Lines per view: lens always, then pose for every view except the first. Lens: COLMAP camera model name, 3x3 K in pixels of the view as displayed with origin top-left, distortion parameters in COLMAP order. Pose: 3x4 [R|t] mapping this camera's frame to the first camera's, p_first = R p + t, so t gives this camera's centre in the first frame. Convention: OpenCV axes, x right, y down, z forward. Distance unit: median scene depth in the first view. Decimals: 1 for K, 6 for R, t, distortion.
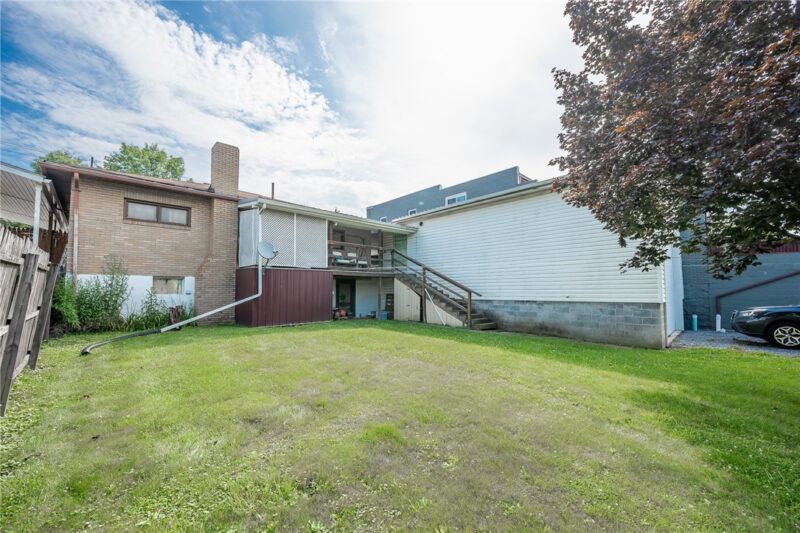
lens RADIAL K [[306.3, 0, 400.0], [0, 306.3, 266.5], [0, 0, 1]] dist [-0.000724, -0.000062]
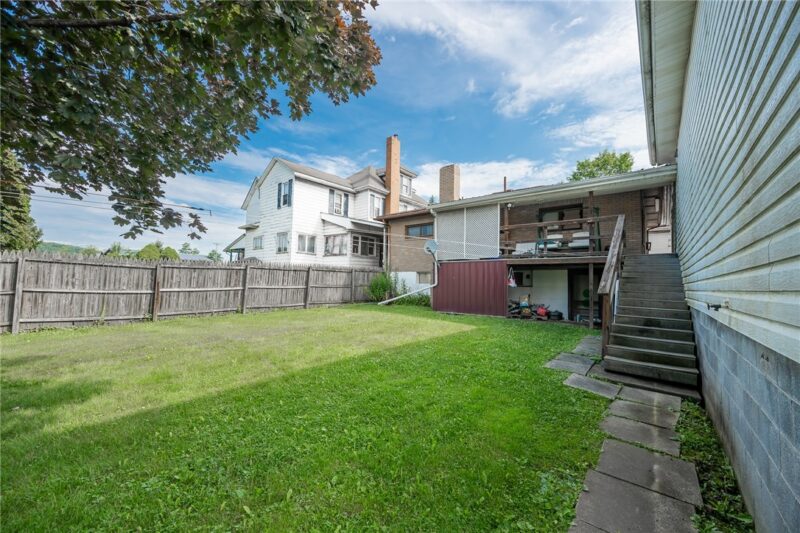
lens RADIAL K [[306.3, 0, 400.0], [0, 306.3, 266.5], [0, 0, 1]] dist [-0.000724, -0.000062]
pose [[0.087789, -0.046032, -0.995075, 0.653835], [0.045461, 0.998076, -0.042161, 0.058101], [0.995101, -0.041536, 0.089713, 0.667358]]
